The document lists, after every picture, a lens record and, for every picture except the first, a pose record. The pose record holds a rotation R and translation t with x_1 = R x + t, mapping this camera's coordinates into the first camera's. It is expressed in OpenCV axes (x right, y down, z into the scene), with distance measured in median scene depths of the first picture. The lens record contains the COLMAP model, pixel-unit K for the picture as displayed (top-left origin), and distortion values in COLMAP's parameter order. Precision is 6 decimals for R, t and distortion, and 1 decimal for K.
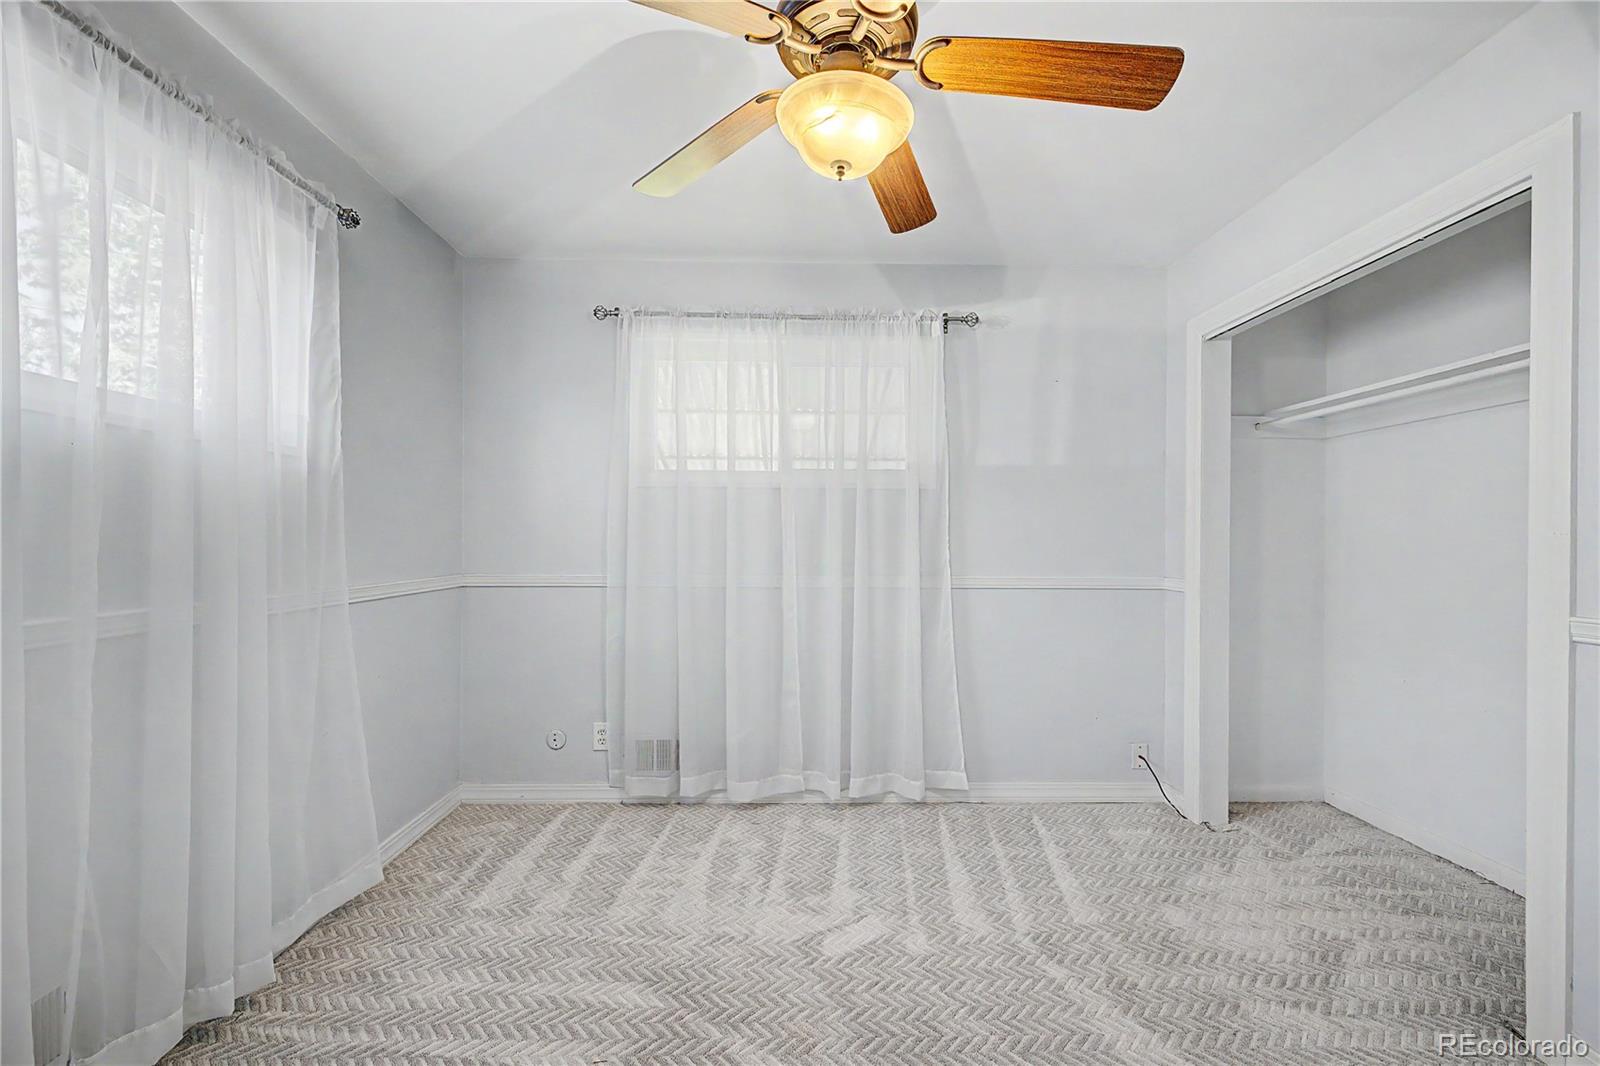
lens RADIAL K [[671.7, 0, 796.8], [0, 671.7, 532.4], [0, 0, 1]] dist [0.002035, -0.000117]
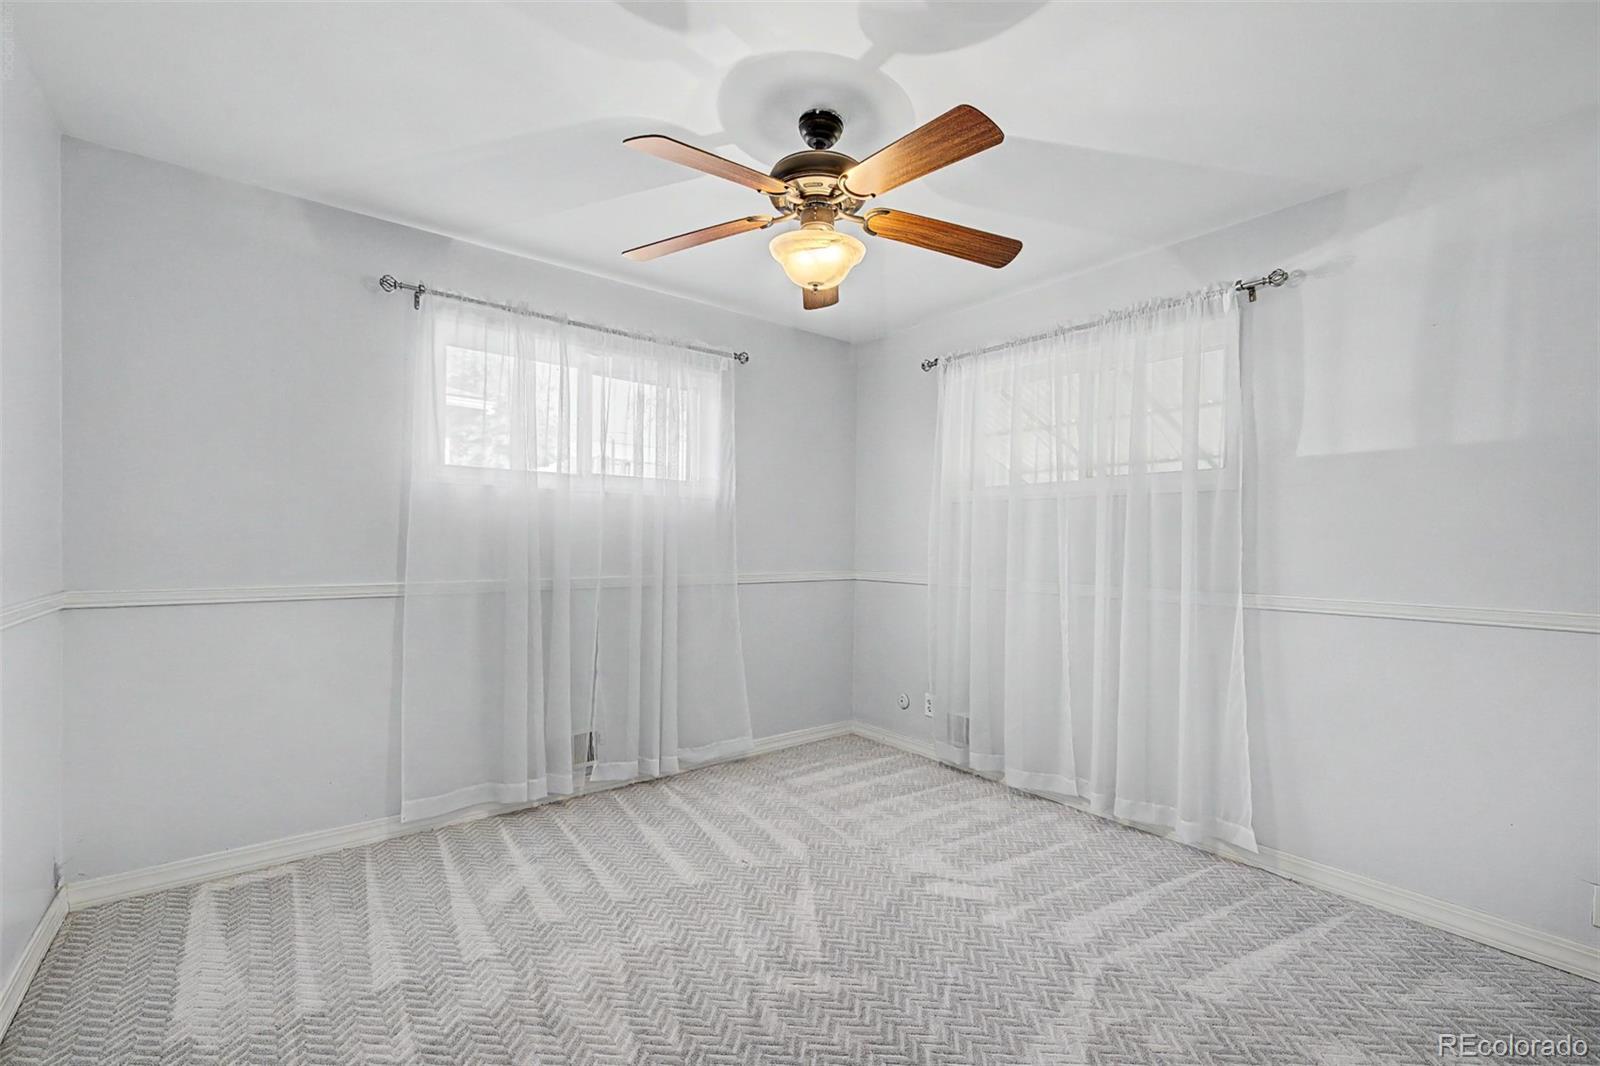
lens RADIAL K [[671.7, 0, 792.1], [0, 671.7, 541.7], [0, 0, 1]] dist [0.002035, -0.000117]
pose [[0.606225, 0.000289, -0.795293, 0.568481], [-0.000370, 1.000000, 0.000081, 0.000917], [0.795293, 0.000245, 0.606225, 0.046691]]
